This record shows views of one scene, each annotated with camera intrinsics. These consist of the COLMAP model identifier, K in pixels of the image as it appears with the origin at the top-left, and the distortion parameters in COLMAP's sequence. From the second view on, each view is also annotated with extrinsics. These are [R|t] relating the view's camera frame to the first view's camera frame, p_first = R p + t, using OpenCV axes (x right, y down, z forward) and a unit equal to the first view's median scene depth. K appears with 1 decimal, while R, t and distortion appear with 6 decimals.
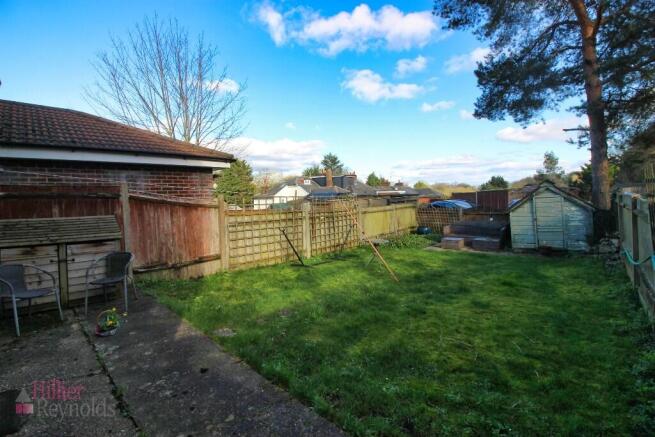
lens RADIAL K [[304.7, 0, 327.5], [0, 304.7, 211.5], [0, 0, 1]] dist [-0.000240, -0.000570]
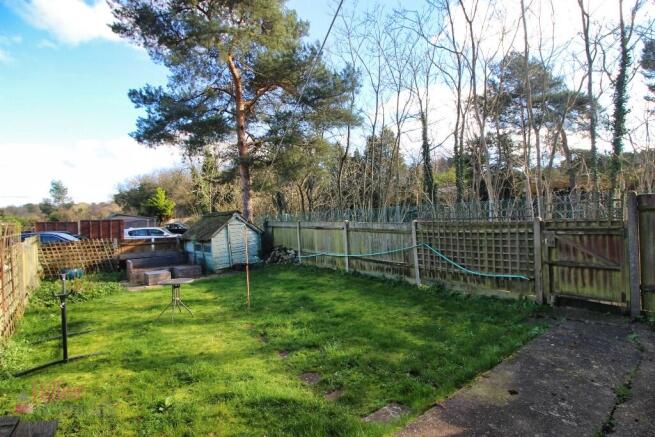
lens RADIAL K [[304.7, 0, 327.5], [0, 304.7, 211.5], [0, 0, 1]] dist [-0.000240, -0.000570]
pose [[0.151553, 0.036575, 0.987772, -0.453301], [0.066281, 0.996690, -0.047075, -0.015132], [-0.986224, 0.072605, 0.148627, 0.427860]]
